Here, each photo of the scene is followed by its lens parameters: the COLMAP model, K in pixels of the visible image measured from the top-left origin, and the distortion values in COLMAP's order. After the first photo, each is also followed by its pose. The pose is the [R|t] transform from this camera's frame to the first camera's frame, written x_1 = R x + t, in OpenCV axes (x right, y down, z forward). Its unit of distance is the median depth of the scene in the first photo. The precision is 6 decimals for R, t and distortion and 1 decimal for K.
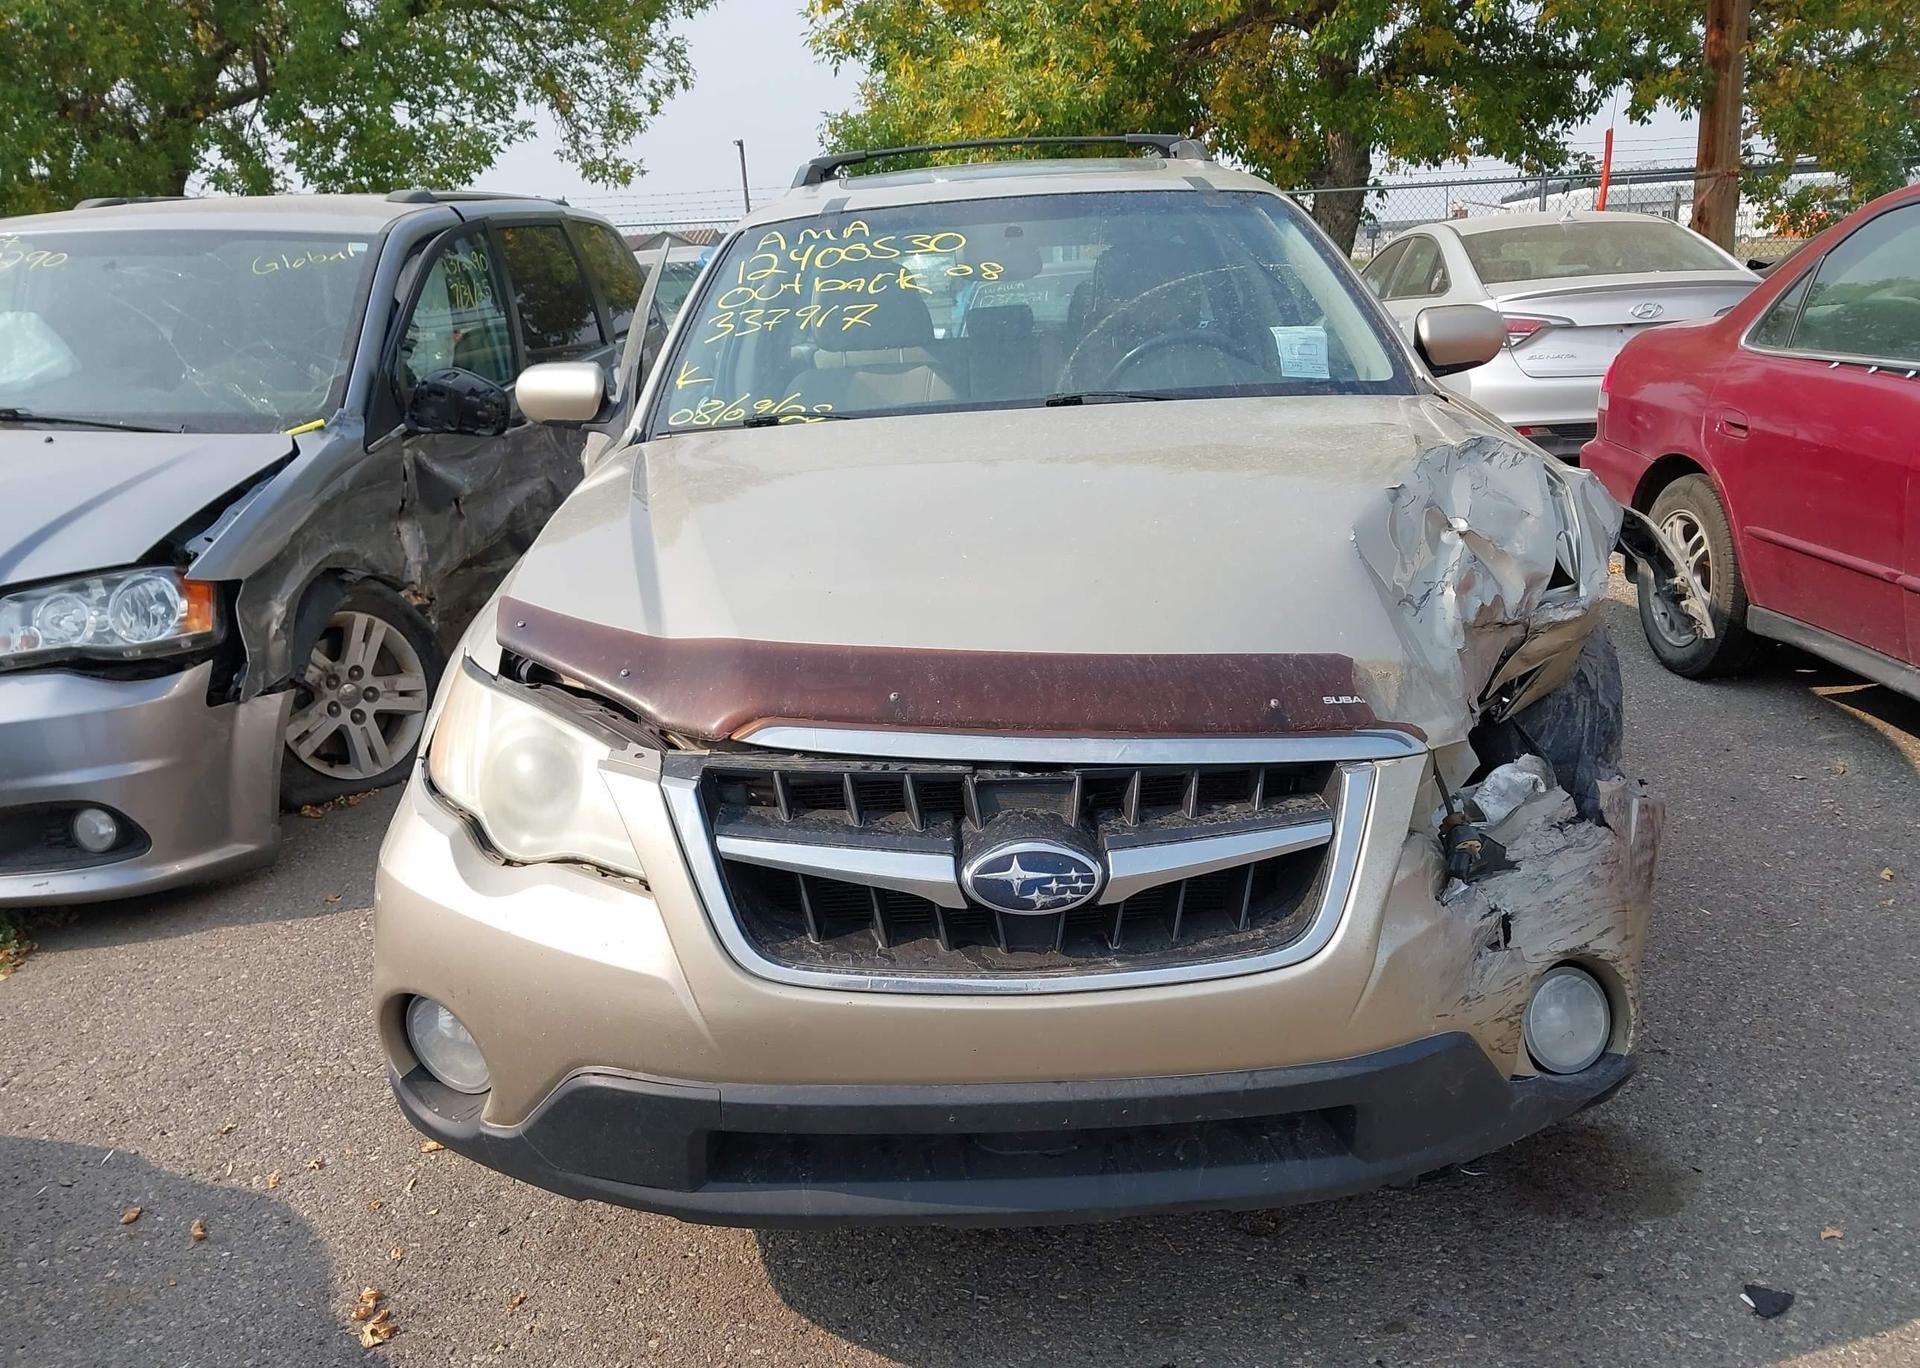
lens RADIAL K [[1518.7, 0, 959.0], [0, 1518.7, 681.1], [0, 0, 1]] dist [0.027291, -0.033514]
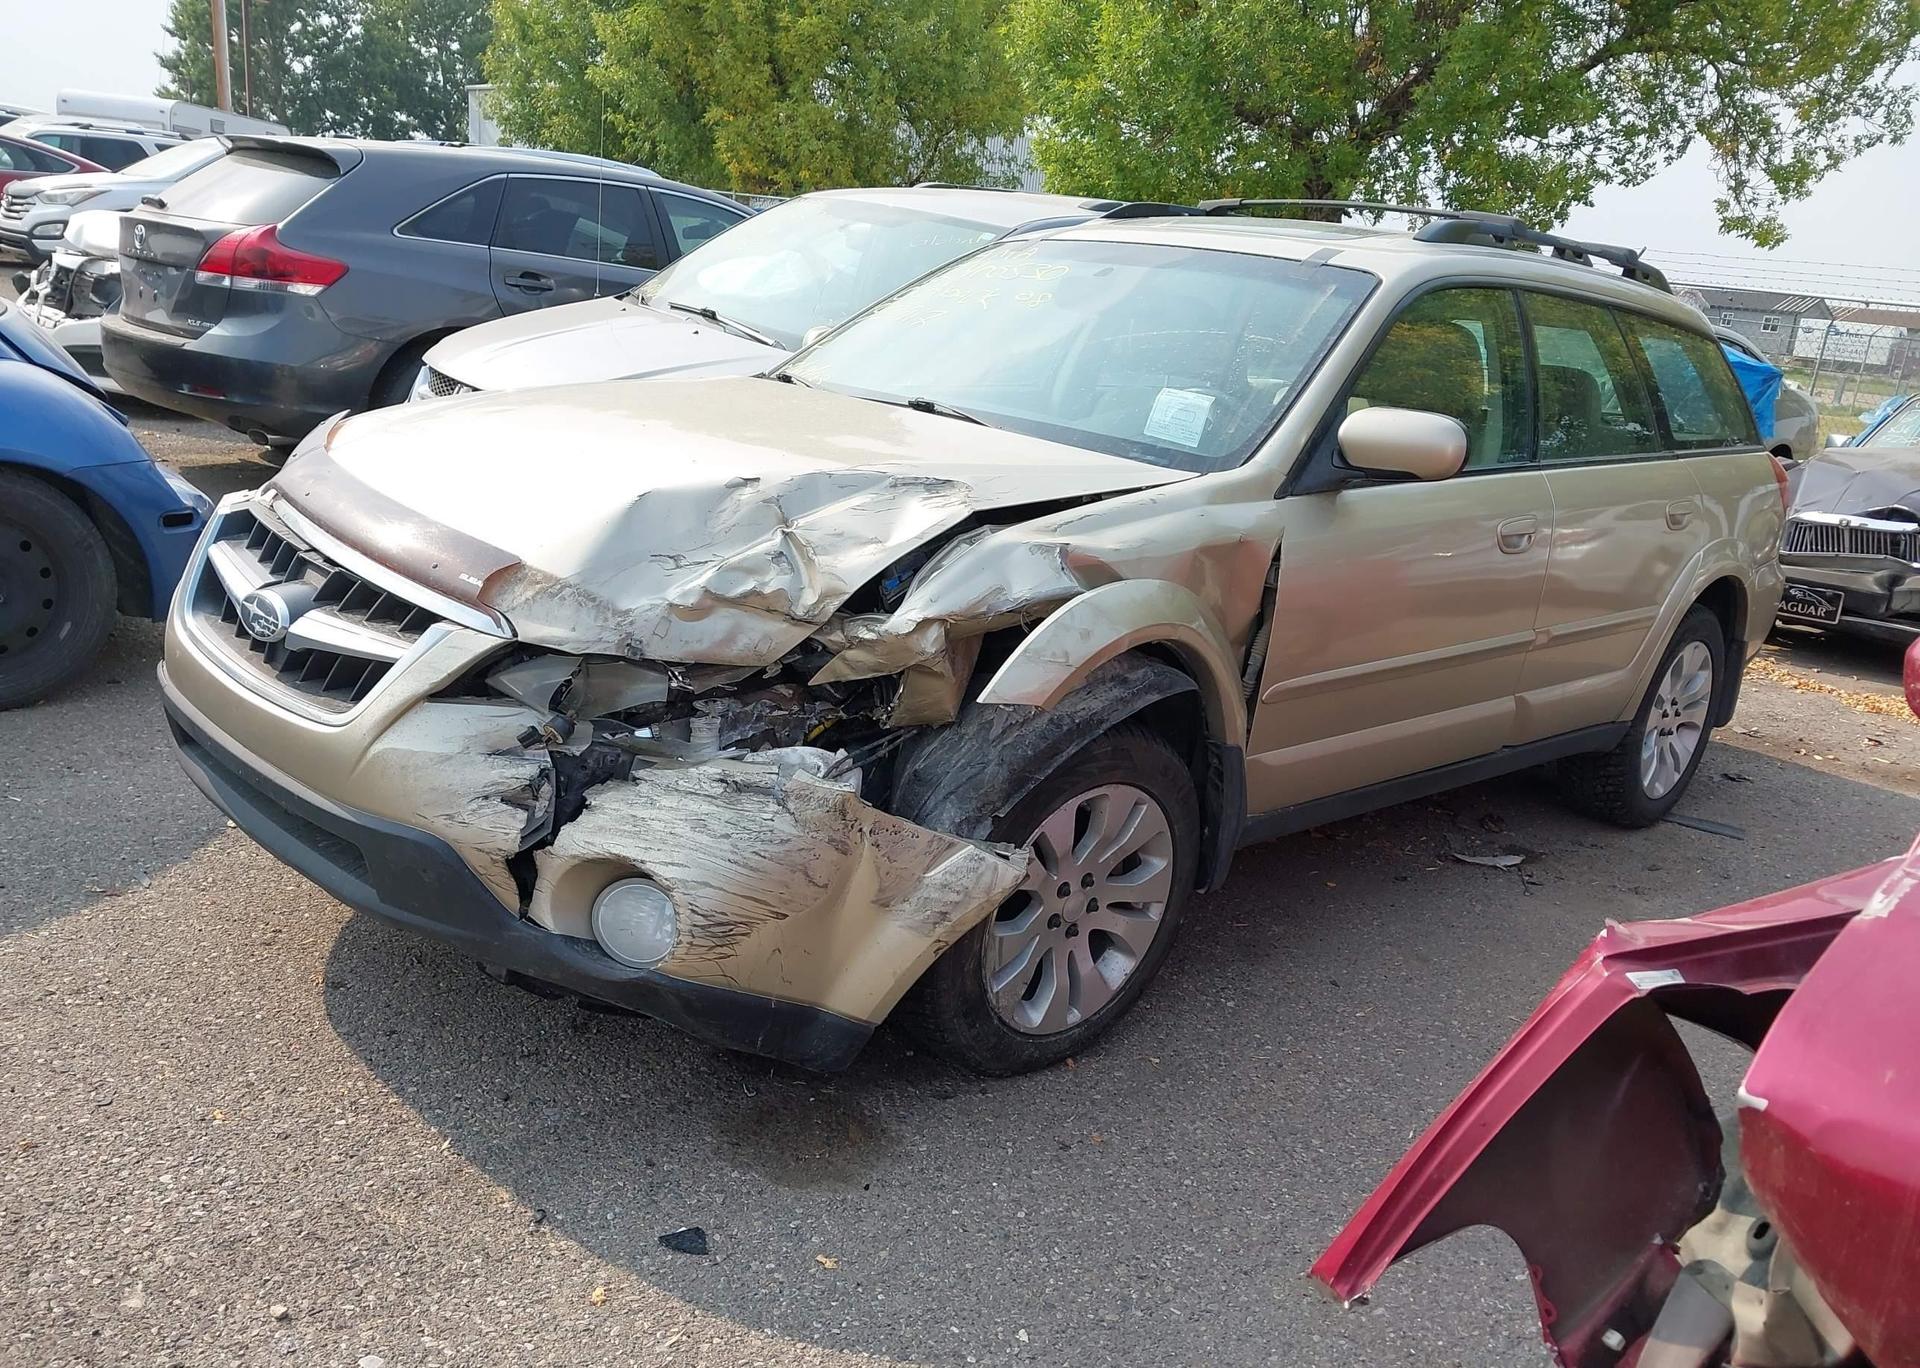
lens RADIAL K [[1518.7, 0, 959.2], [0, 1518.7, 680.1], [0, 0, 1]] dist [0.027291, -0.033514]
pose [[0.695856, 0.309316, -0.648158, 0.823653], [-0.321901, 0.941097, 0.103524, -0.103648], [0.642000, 0.136605, 0.754437, 0.151228]]
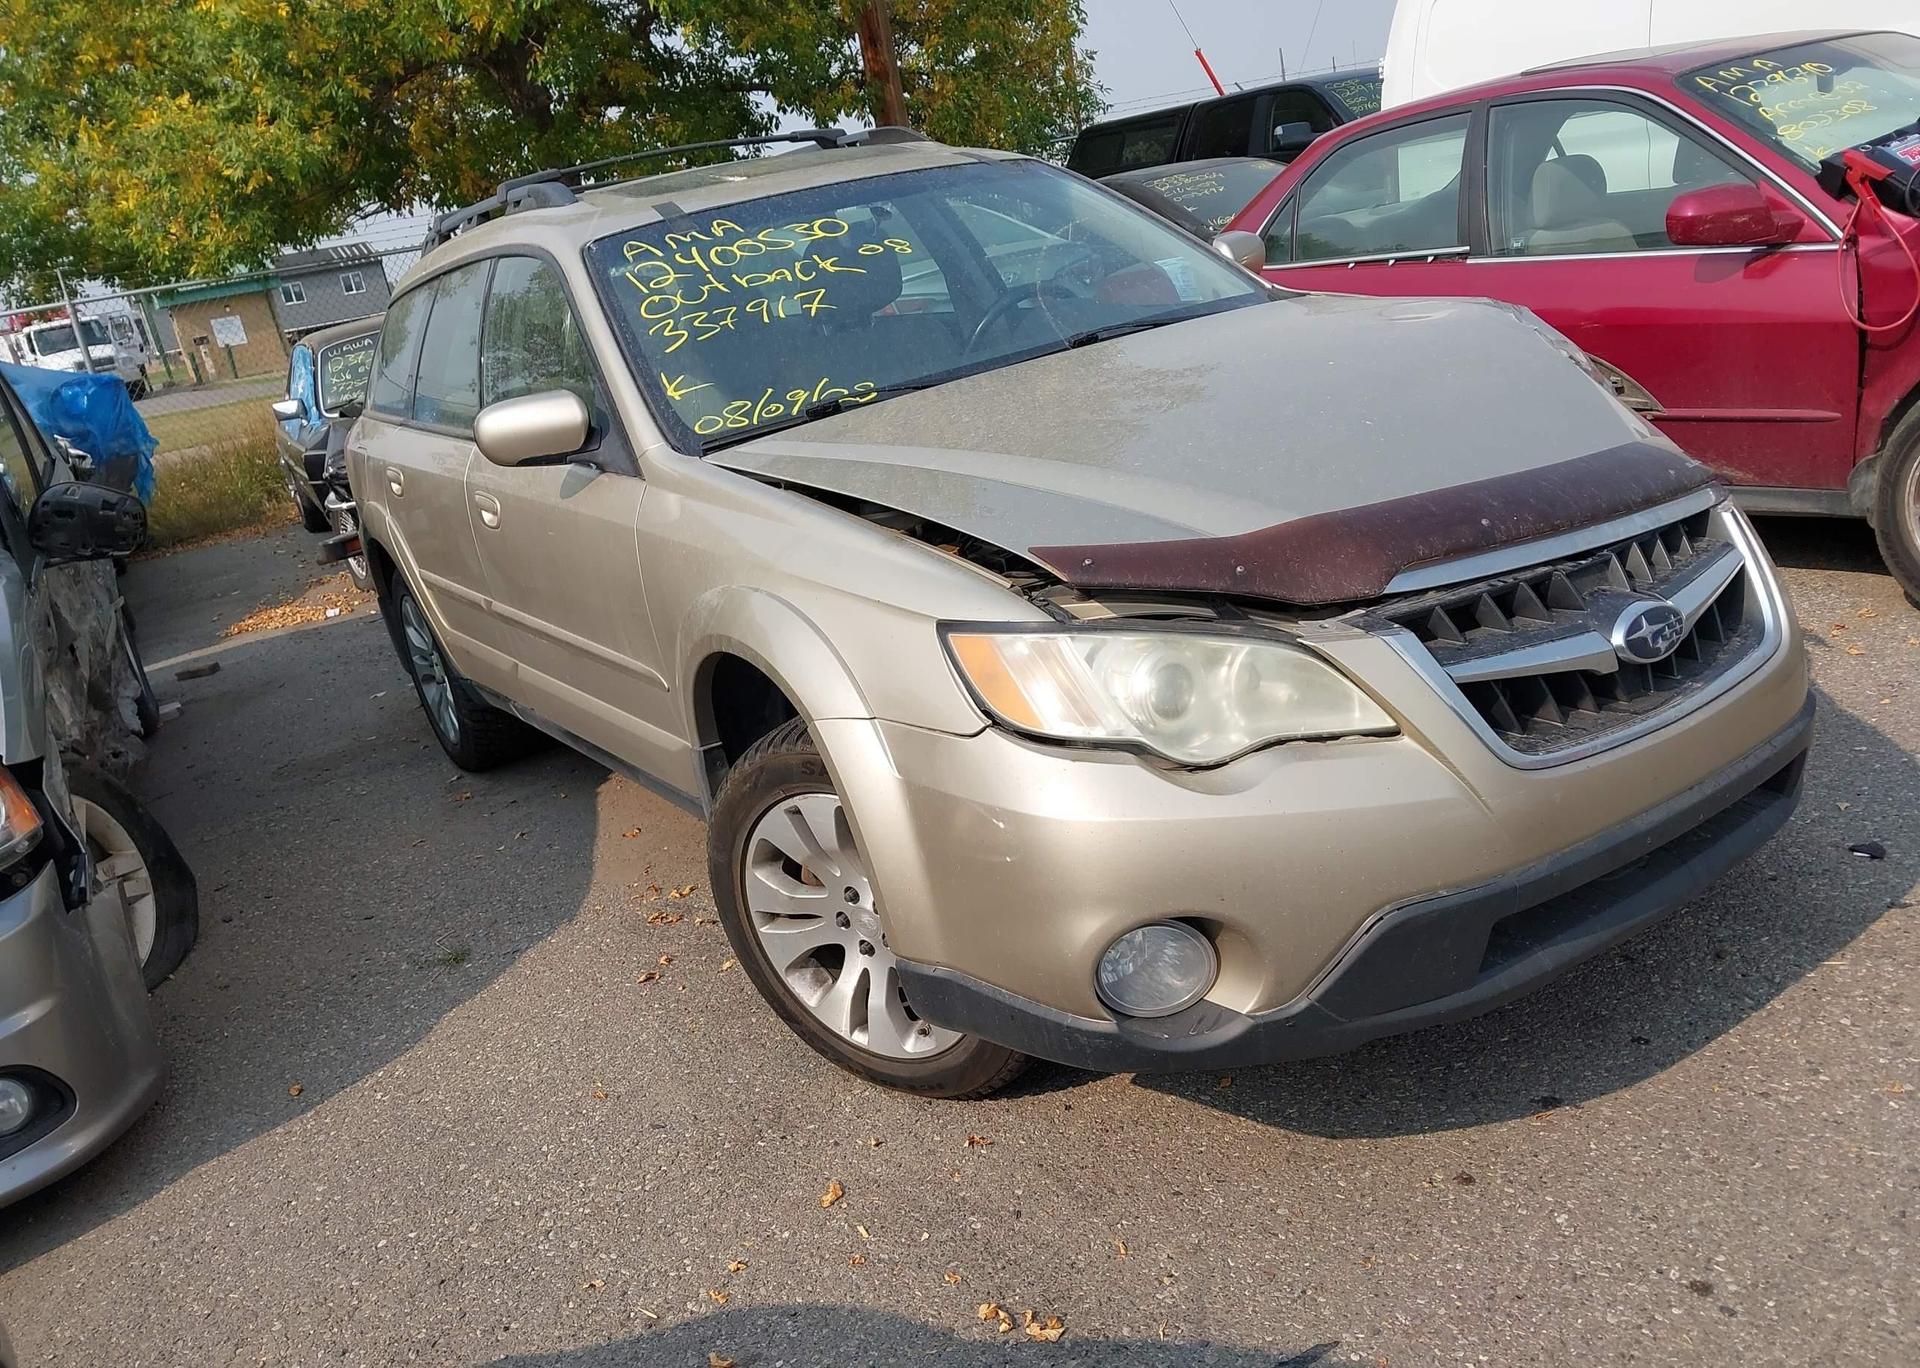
lens RADIAL K [[1518.7, 0, 959.9], [0, 1518.7, 690.8], [0, 0, 1]] dist [0.027291, -0.033514]
pose [[0.841910, -0.252329, 0.476988, -0.533600], [0.262424, 0.963823, 0.046674, -0.014514], [-0.471509, 0.085878, 0.877670, 0.097245]]
